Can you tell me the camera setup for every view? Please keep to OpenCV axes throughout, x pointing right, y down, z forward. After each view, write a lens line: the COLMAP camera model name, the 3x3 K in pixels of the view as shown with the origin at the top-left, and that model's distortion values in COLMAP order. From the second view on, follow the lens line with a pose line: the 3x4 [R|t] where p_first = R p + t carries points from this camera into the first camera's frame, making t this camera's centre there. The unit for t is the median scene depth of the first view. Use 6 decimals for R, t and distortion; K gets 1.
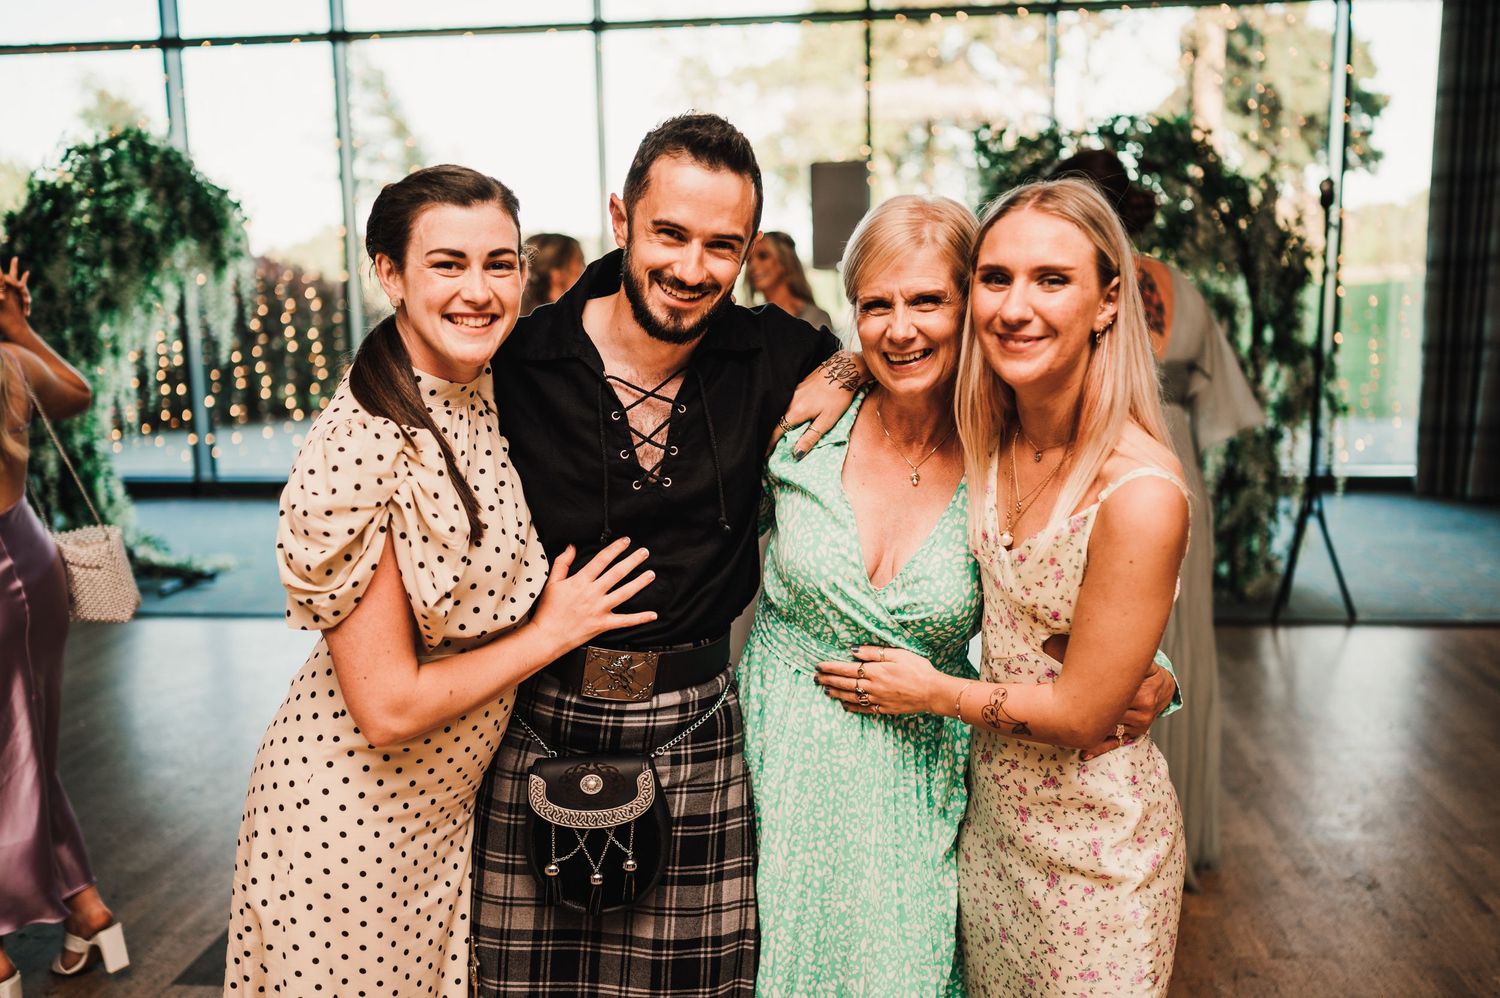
lens RADIAL K [[1429.6, 0, 749.2], [0, 1429.6, 498.1], [0, 0, 1]] dist [-0.002535, 0.000000]
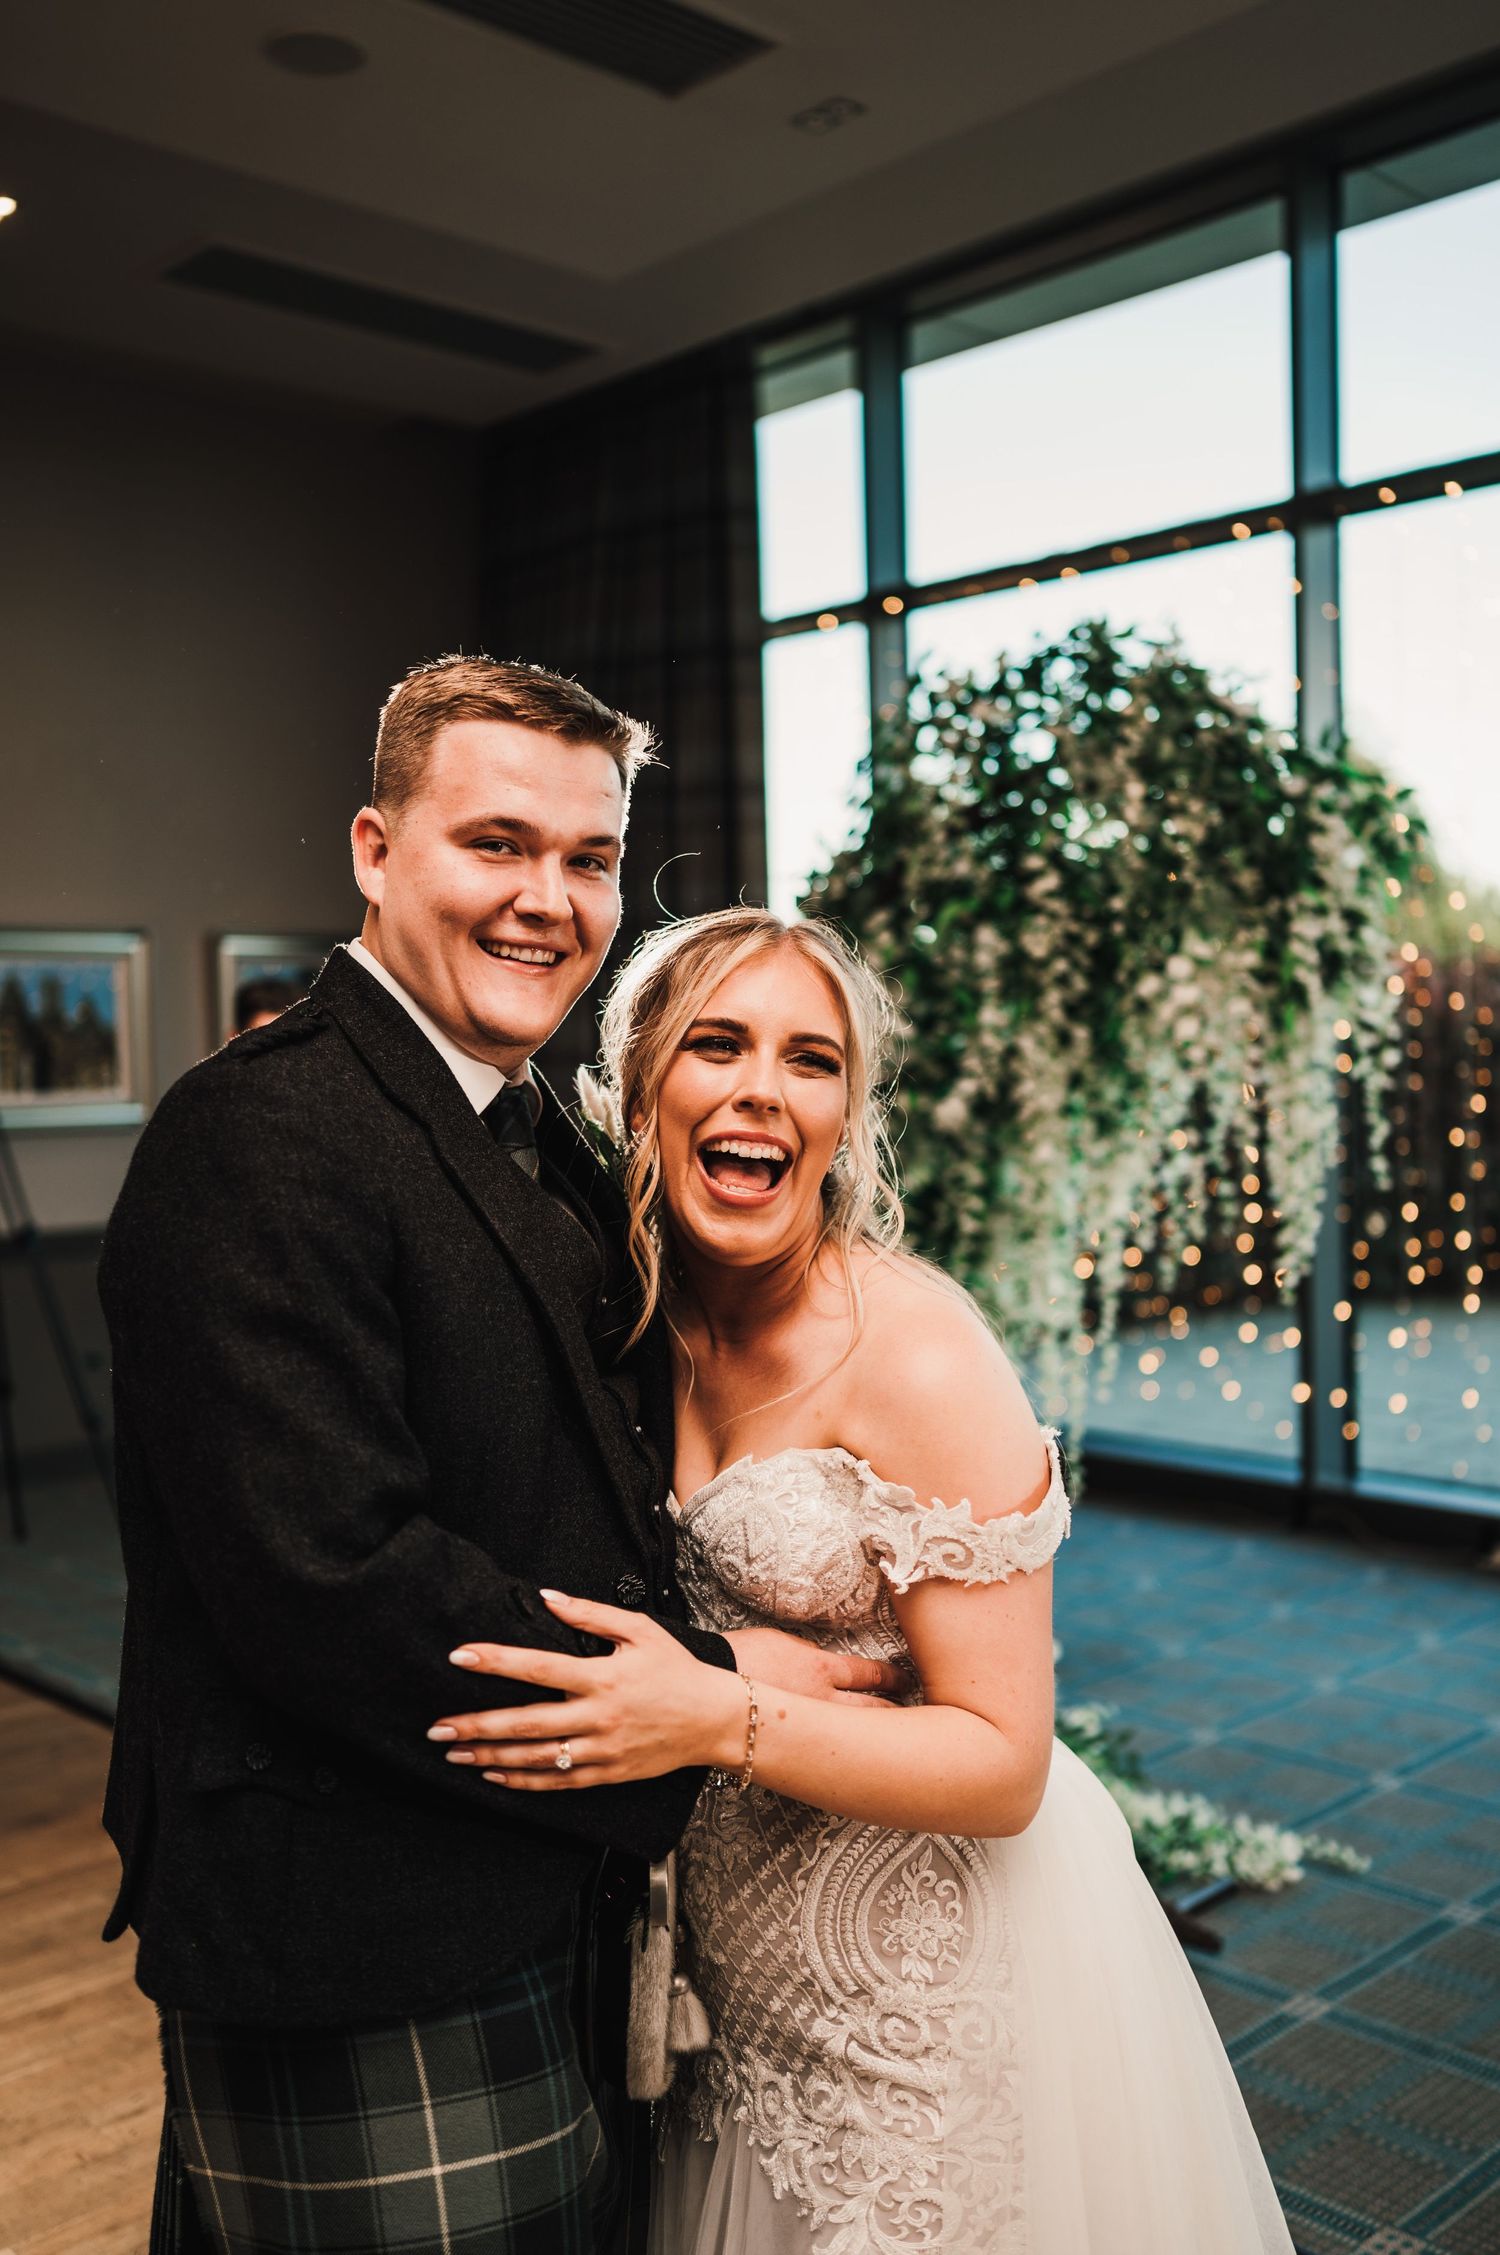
lens RADIAL K [[2149.1, 0, 751.1], [0, 2149.1, 1122.0], [0, 0, 1]] dist [-0.002535, 0.000000]
pose [[0.770160, 0.024706, -0.637372, -0.107829], [-0.091064, 0.993273, -0.071533, -0.064277], [0.631317, 0.113134, 0.767228, 0.398004]]
